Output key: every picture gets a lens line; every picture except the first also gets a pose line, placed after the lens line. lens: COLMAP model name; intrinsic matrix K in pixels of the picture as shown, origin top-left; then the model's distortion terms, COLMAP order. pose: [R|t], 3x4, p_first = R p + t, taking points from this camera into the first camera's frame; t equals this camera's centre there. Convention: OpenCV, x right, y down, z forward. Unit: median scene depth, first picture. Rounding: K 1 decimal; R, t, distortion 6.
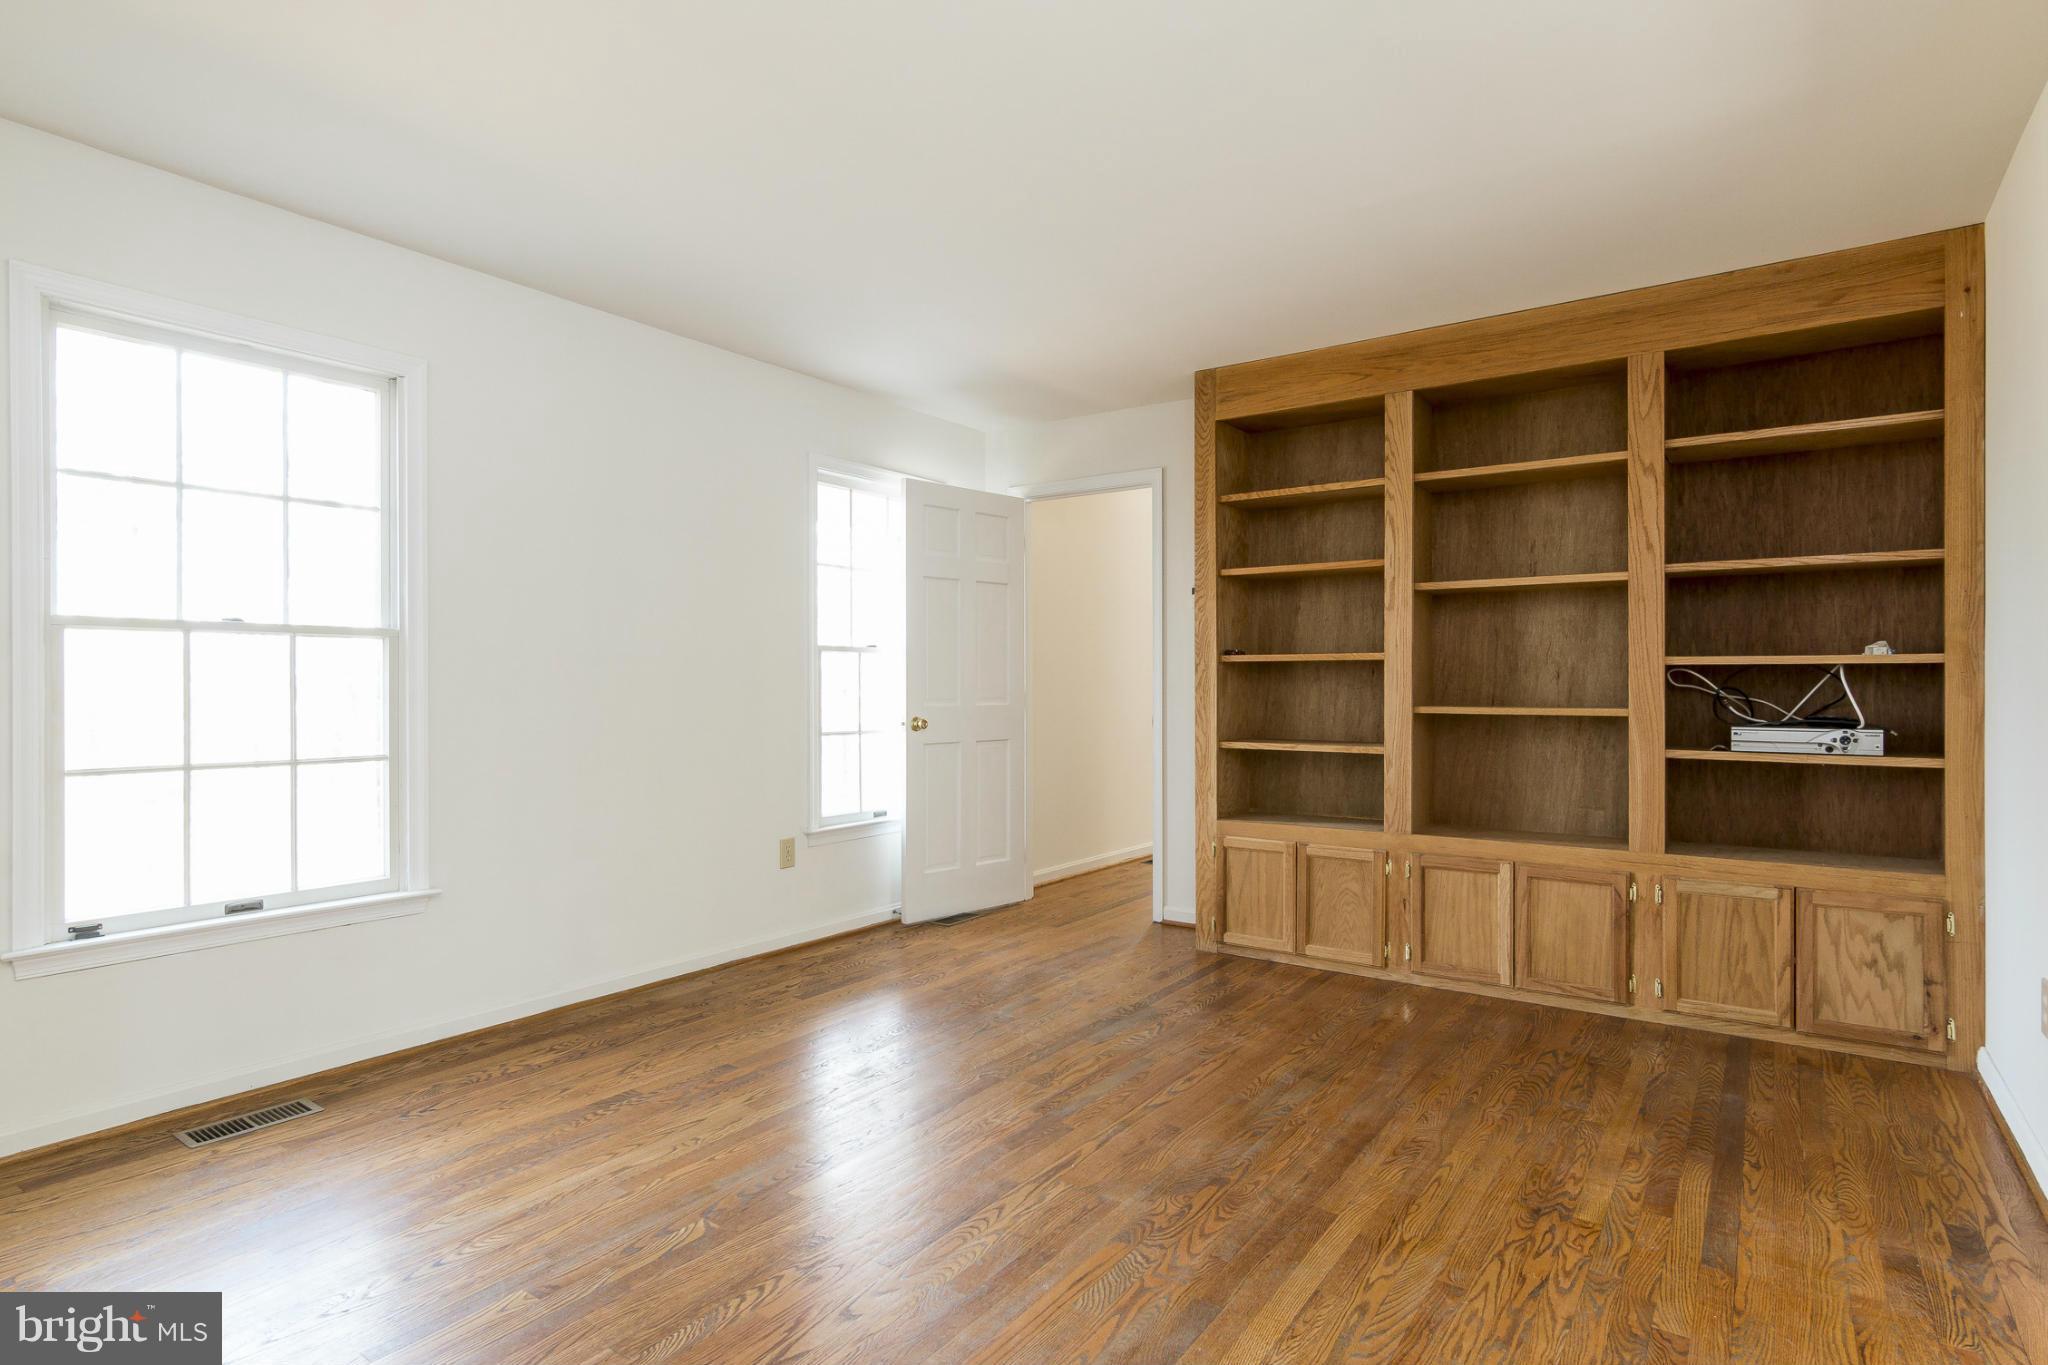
lens RADIAL K [[1017.2, 0, 1022.5], [0, 1017.2, 697.6], [0, 0, 1]] dist [0.001409, 0.001043]
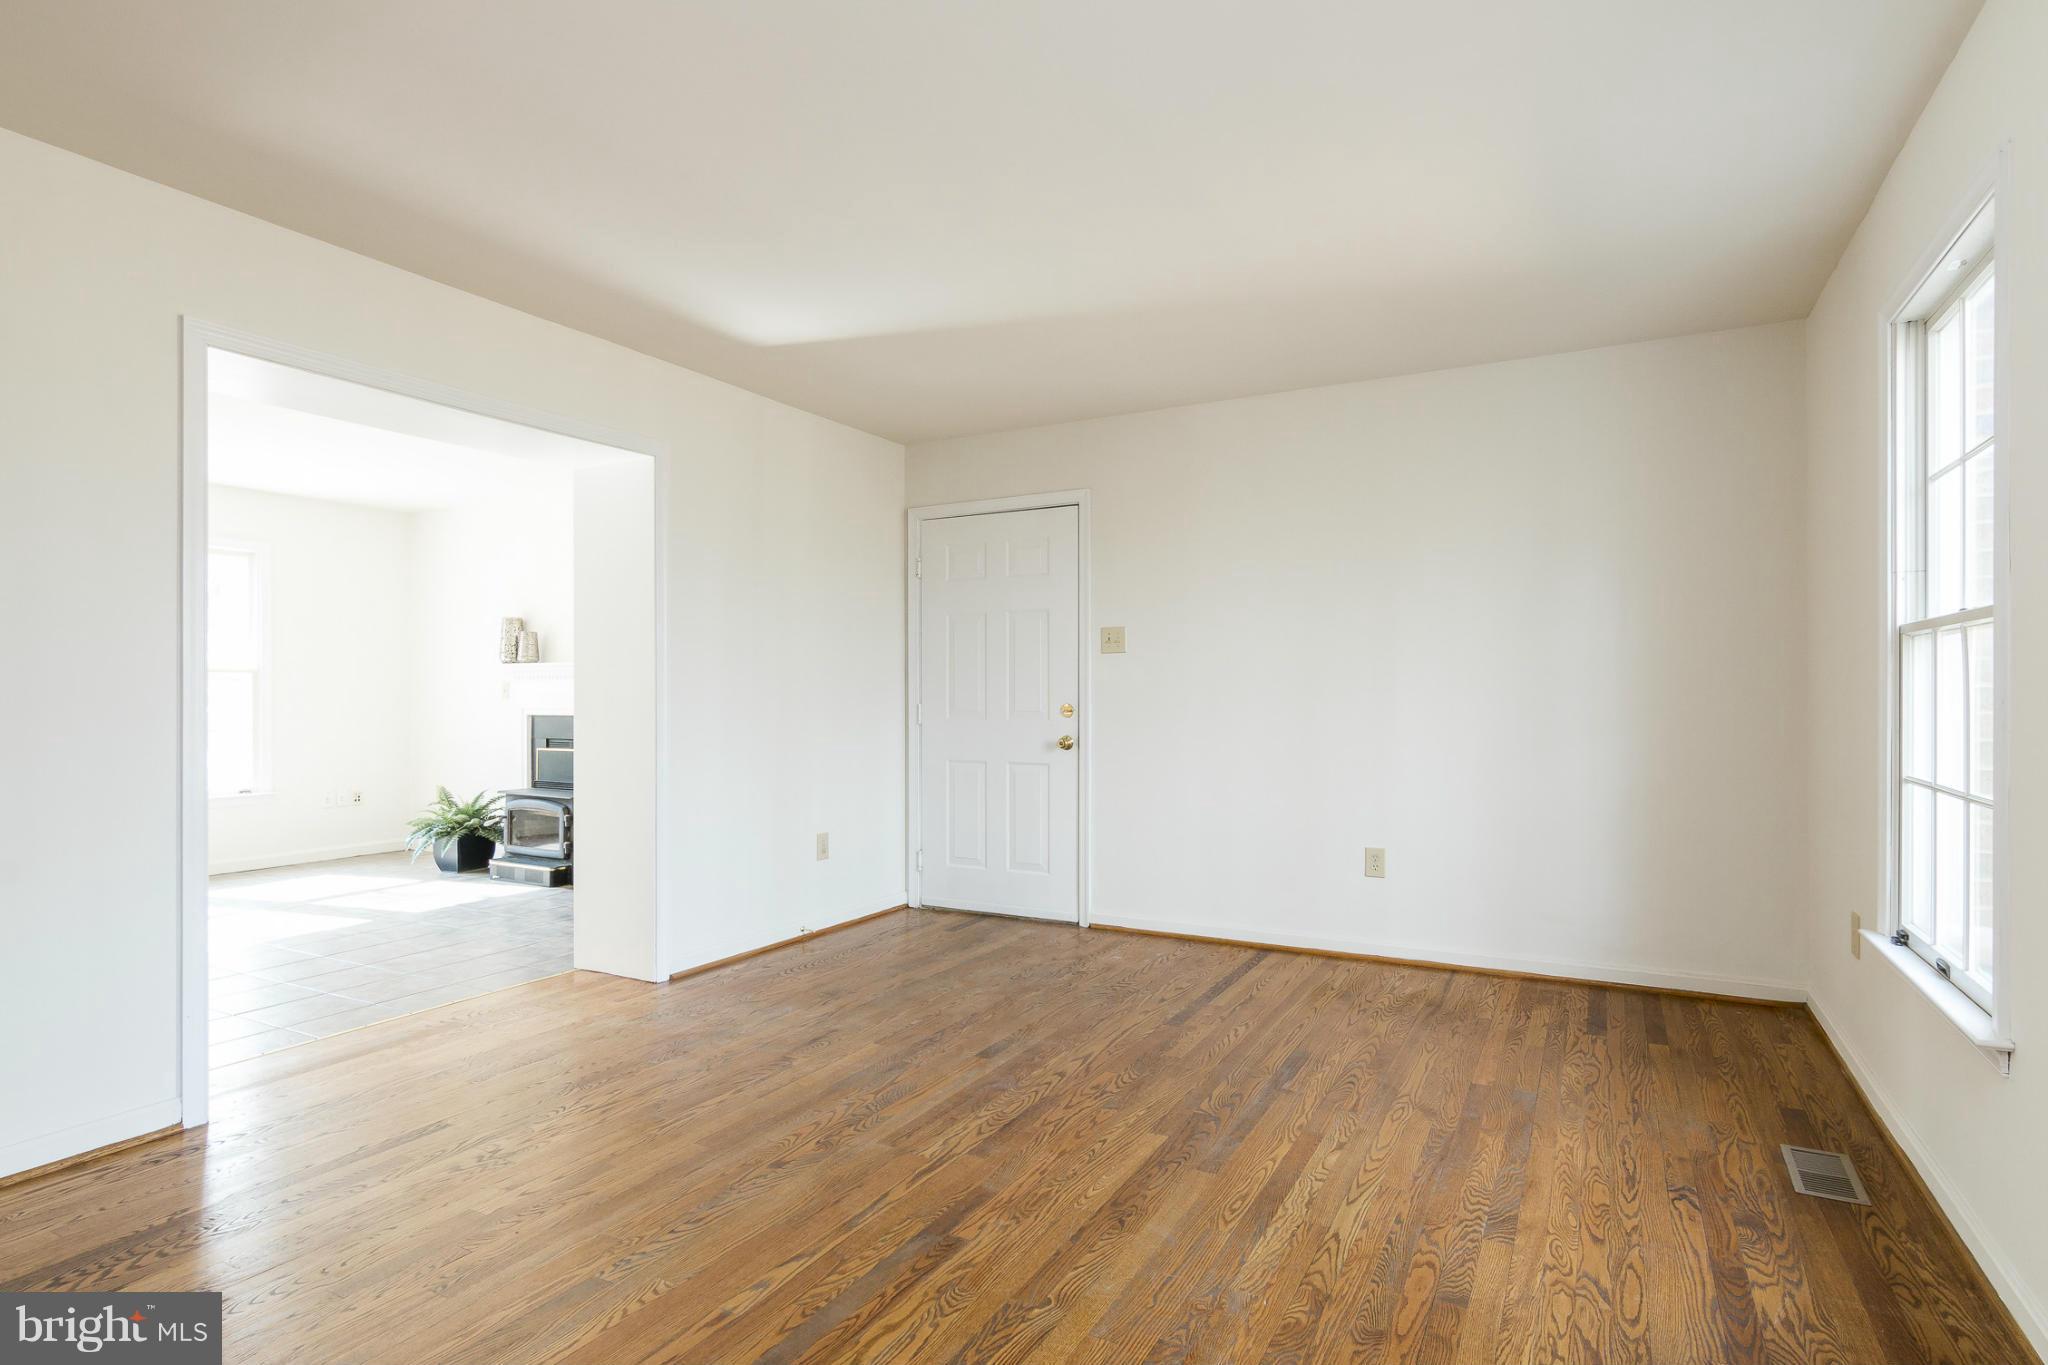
lens RADIAL K [[1017.2, 0, 1022.5], [0, 1017.2, 697.6], [0, 0, 1]] dist [0.001409, 0.001043]
pose [[-0.992592, -0.002434, -0.121470, 0.068821], [-0.003282, 0.999972, 0.006786, -0.016512], [0.121451, 0.007135, -0.992572, 2.001700]]
